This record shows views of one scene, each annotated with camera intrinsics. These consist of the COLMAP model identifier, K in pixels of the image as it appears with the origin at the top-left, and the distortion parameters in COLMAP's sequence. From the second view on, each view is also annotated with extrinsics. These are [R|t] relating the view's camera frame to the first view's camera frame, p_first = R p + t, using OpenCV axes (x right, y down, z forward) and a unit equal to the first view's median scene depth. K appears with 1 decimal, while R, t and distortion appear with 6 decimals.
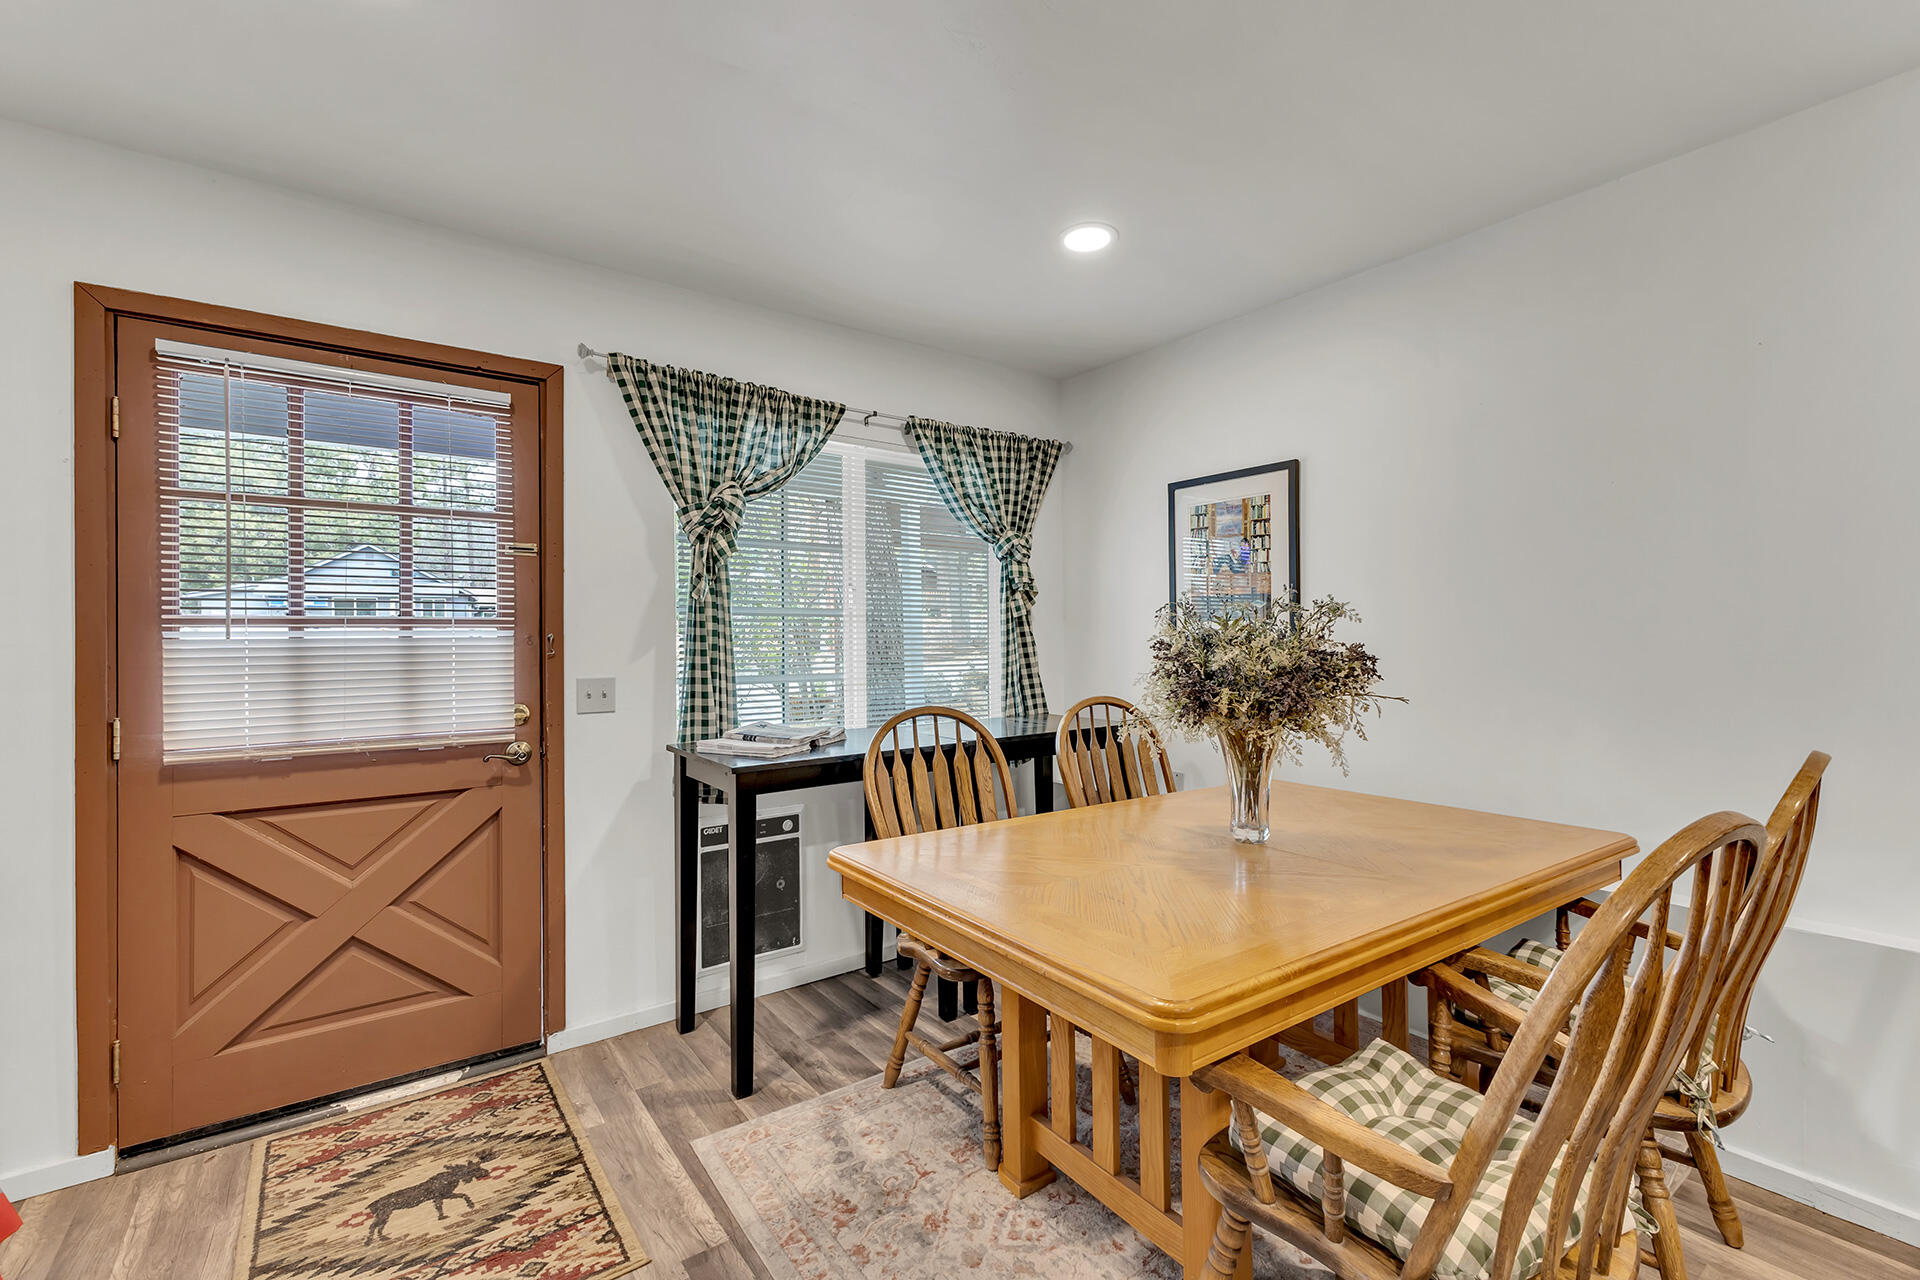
lens RADIAL K [[833.1, 0, 973.1], [0, 833.1, 626.1], [0, 0, 1]] dist [0.001772, -0.001305]
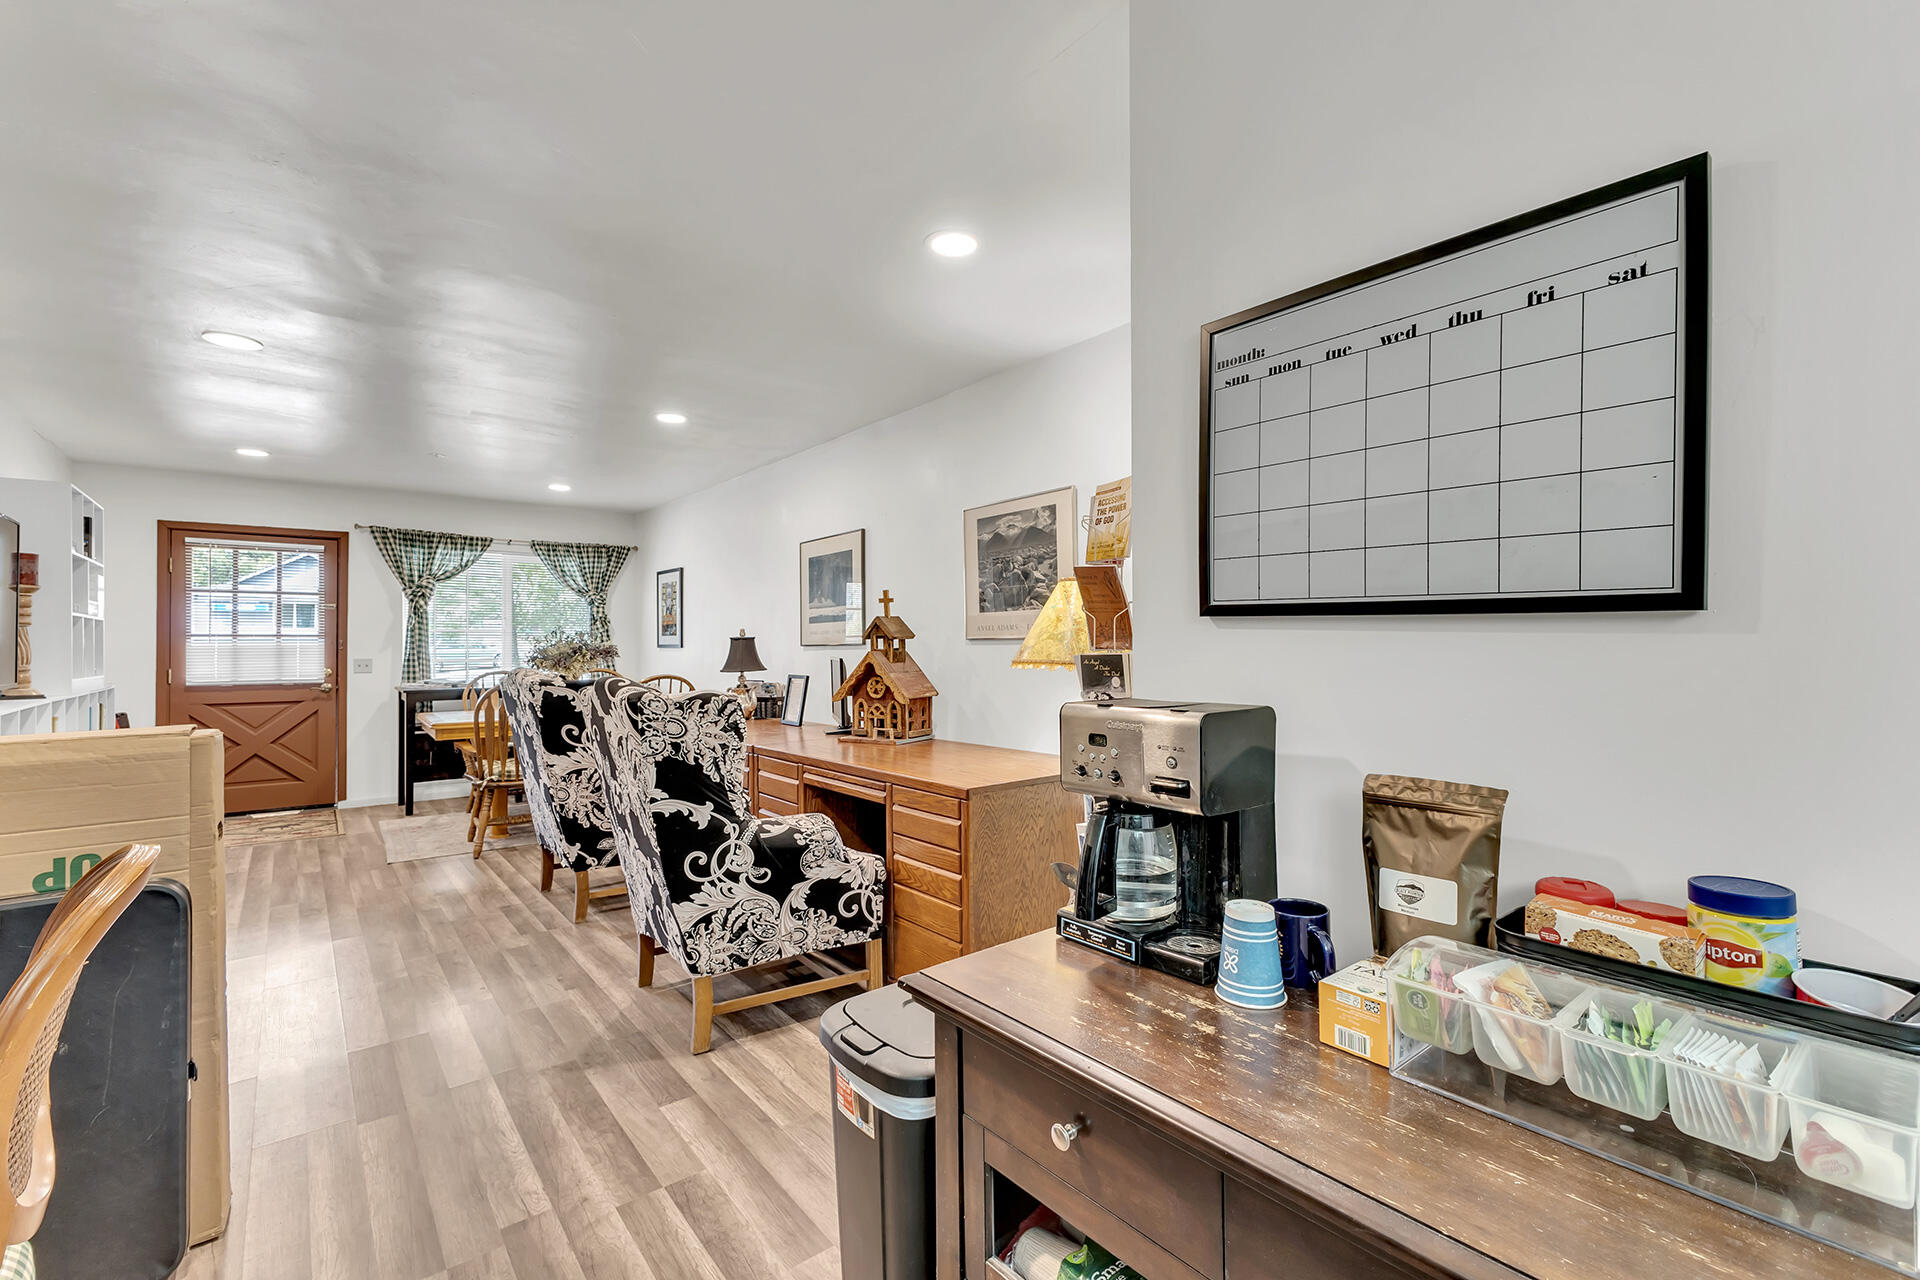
lens RADIAL K [[833.1, 0, 975.8], [0, 833.1, 627.8], [0, 0, 1]] dist [0.001772, -0.001305]
pose [[0.998953, 0.003749, 0.045587, 1.190685], [-0.003304, 0.999946, -0.009829, -0.009953], [-0.045621, 0.009668, 0.998912, -1.472039]]
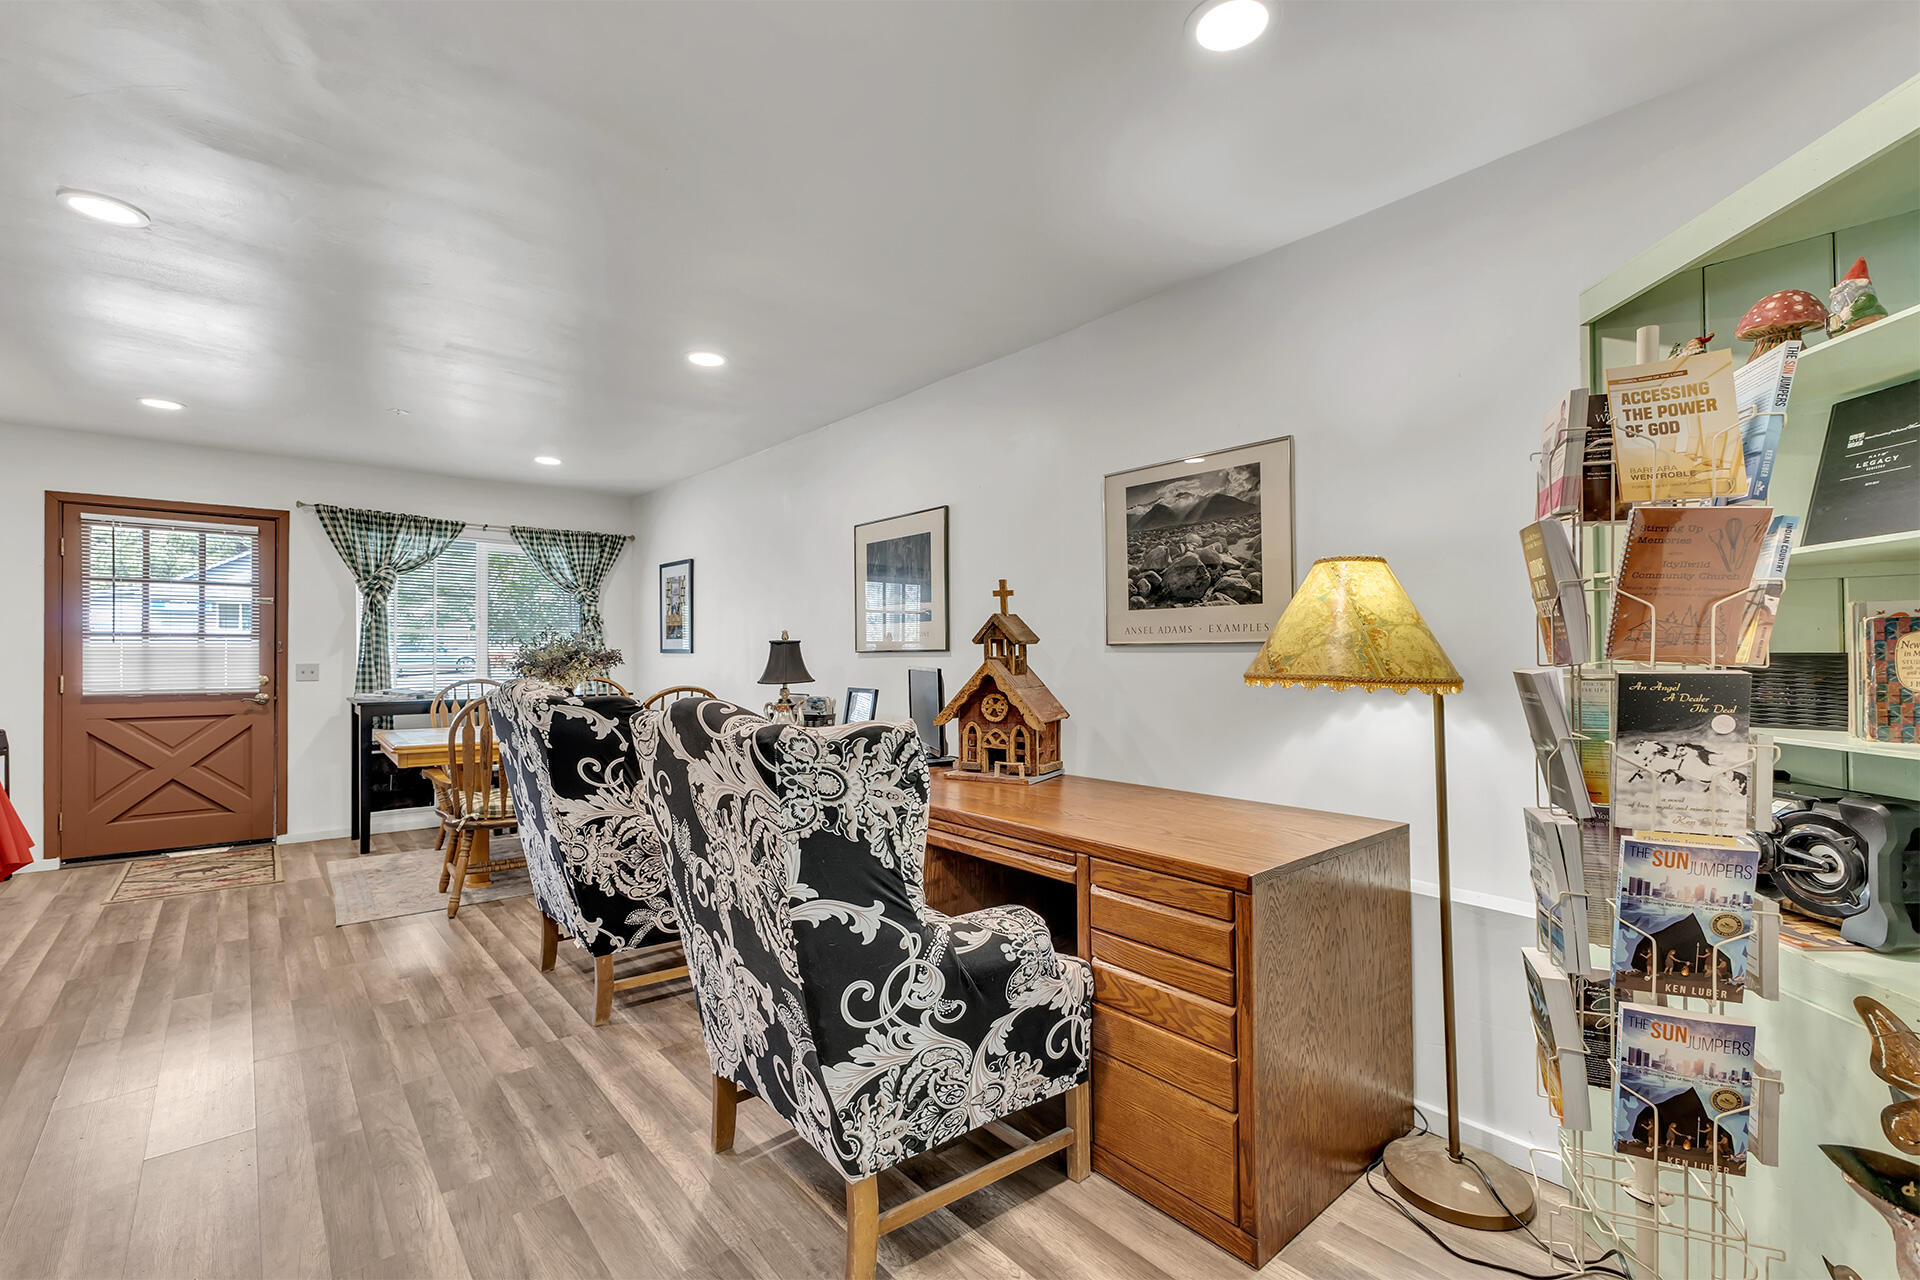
lens RADIAL K [[833.1, 0, 973.2], [0, 833.1, 644.5], [0, 0, 1]] dist [0.001772, -0.001305]
pose [[0.996810, 0.009872, 0.079194, 0.972801], [-0.010061, 0.999947, 0.001983, -0.005105], [-0.079170, -0.002773, 0.996857, -1.116528]]
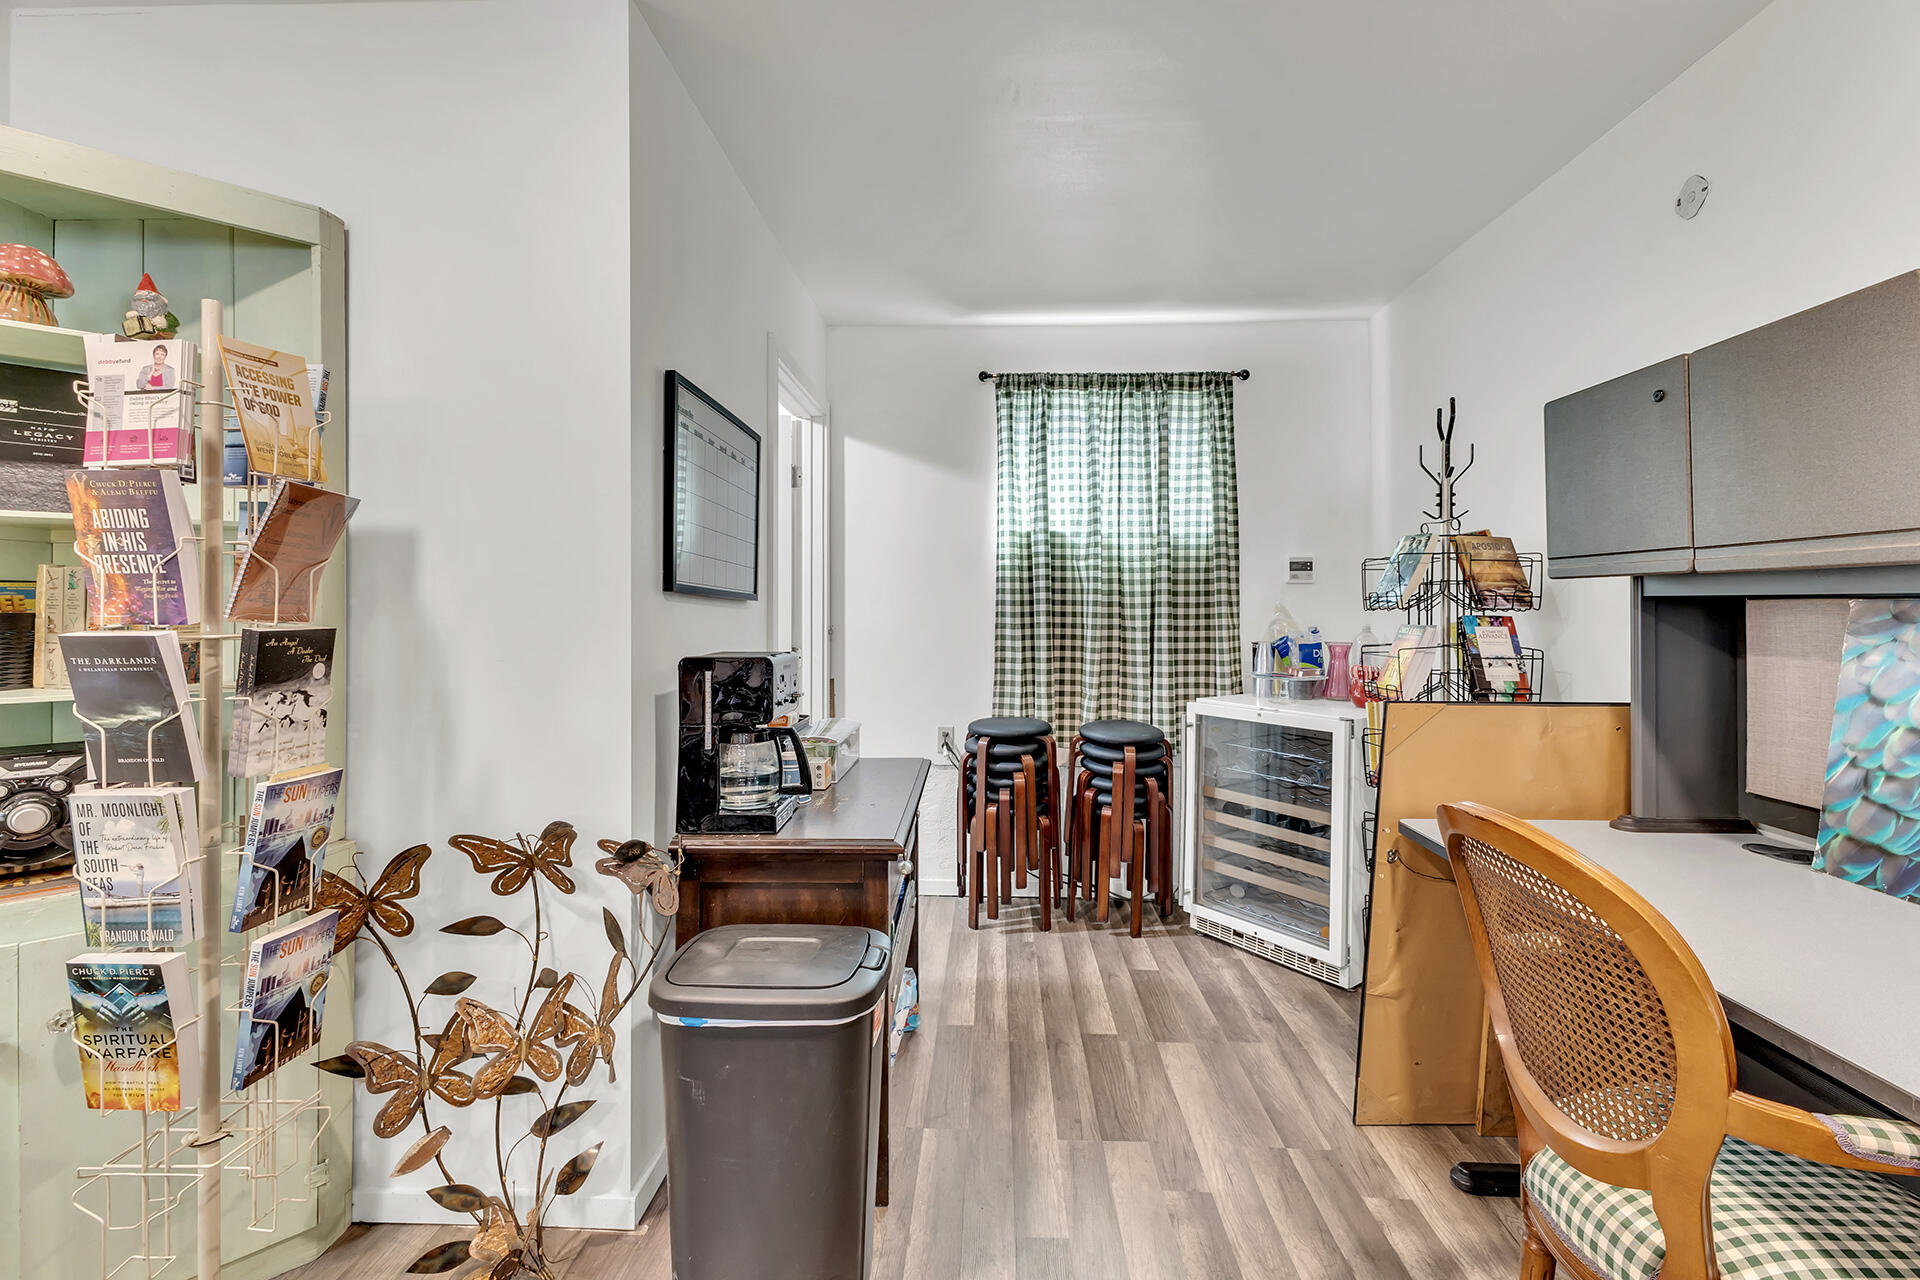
lens RADIAL K [[833.1, 0, 954.8], [0, 833.1, 622.7], [0, 0, 1]] dist [0.001772, -0.001305]
pose [[-0.772847, 0.009700, 0.634518, 0.751607], [0.009662, 0.999947, -0.003518, 0.008376], [-0.634519, 0.003412, -0.772900, -0.584214]]
